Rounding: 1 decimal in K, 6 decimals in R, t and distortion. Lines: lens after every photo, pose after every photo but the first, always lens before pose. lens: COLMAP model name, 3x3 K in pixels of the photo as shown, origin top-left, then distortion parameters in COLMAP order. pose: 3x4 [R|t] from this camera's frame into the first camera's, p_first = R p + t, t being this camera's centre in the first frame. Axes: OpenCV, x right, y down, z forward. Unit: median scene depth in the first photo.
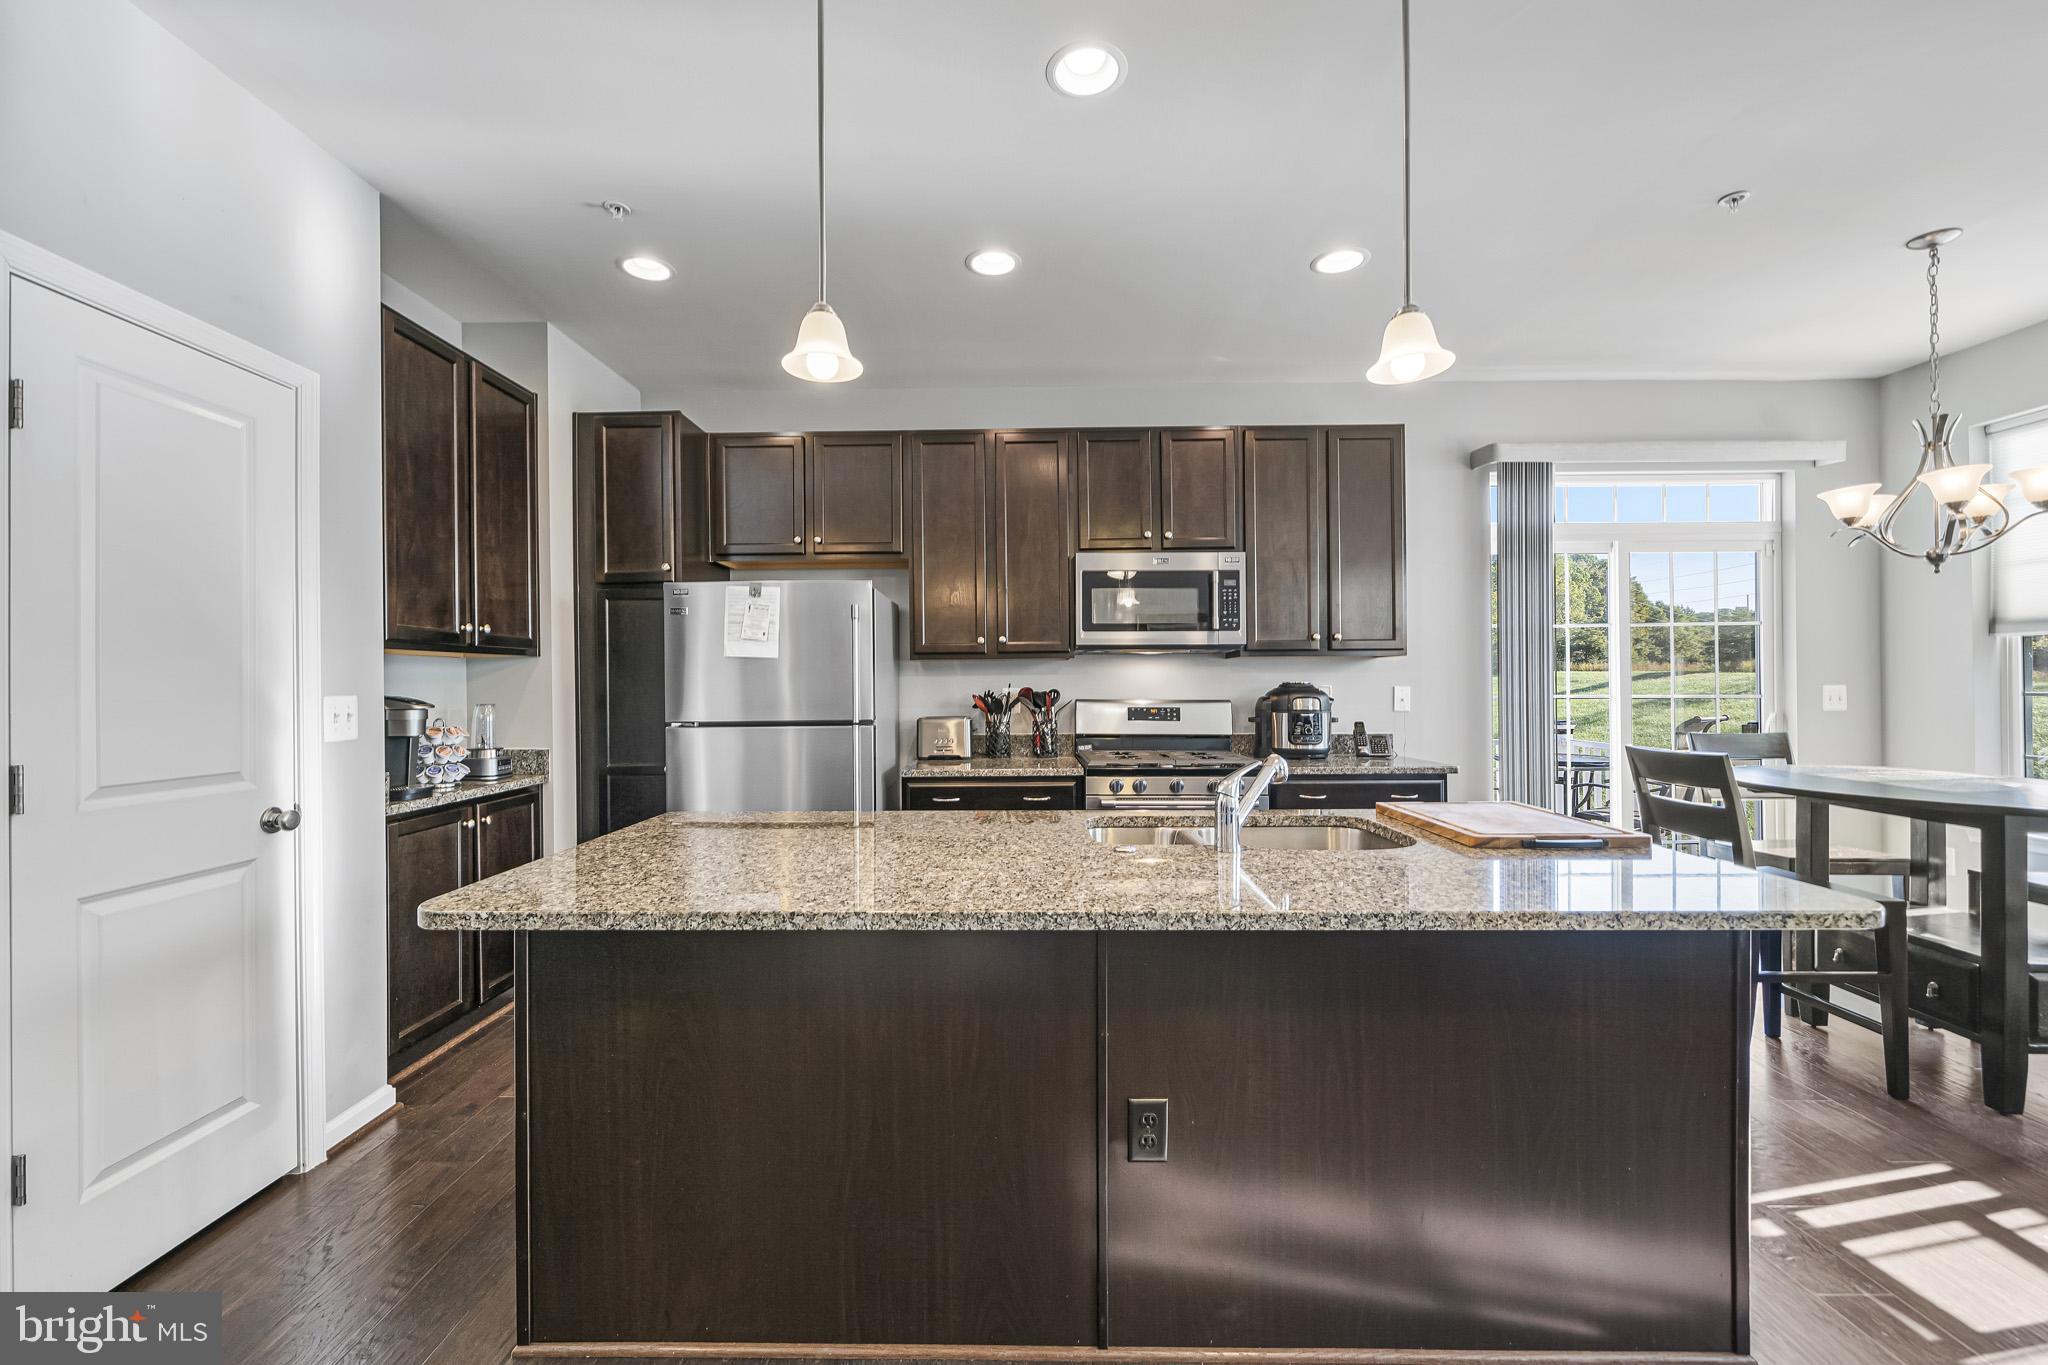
lens RADIAL K [[824.8, 0, 1004.5], [0, 824.8, 681.8], [0, 0, 1]] dist [-0.000762, 0.000111]
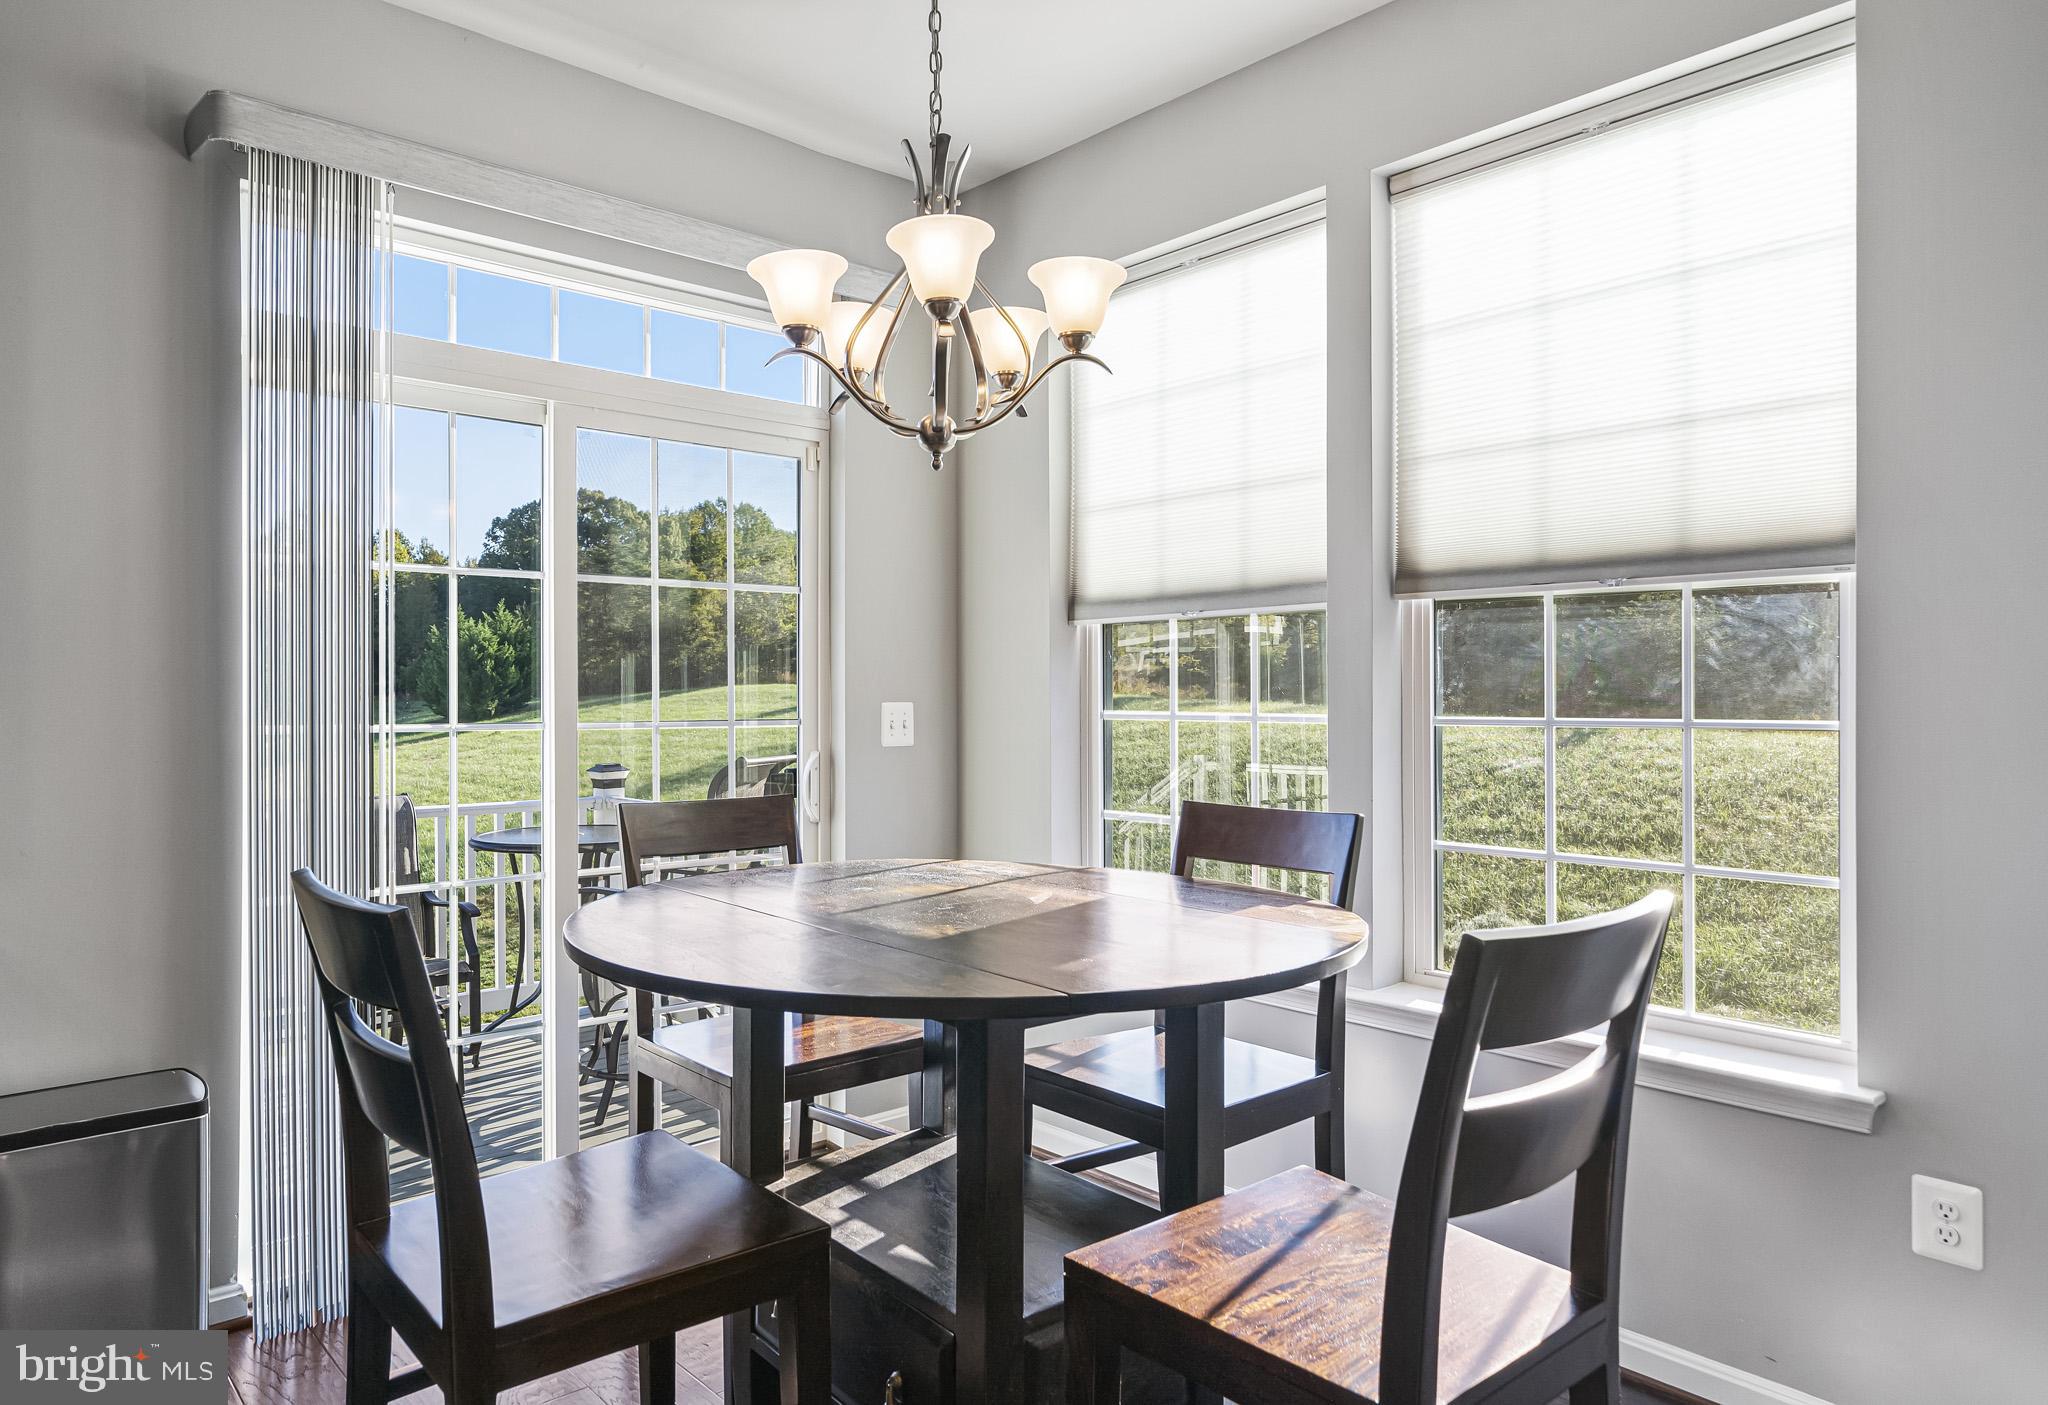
lens RADIAL K [[1279.5, 0, 968.4], [0, 1279.5, 701.1], [0, 0, 1]] dist [0.000082, -0.000078]
pose [[0.746198, 0.003878, 0.665713, 0.468295], [-0.005539, 0.999985, 0.000383, 0.002656], [-0.665701, -0.003973, 0.746208, 0.309666]]
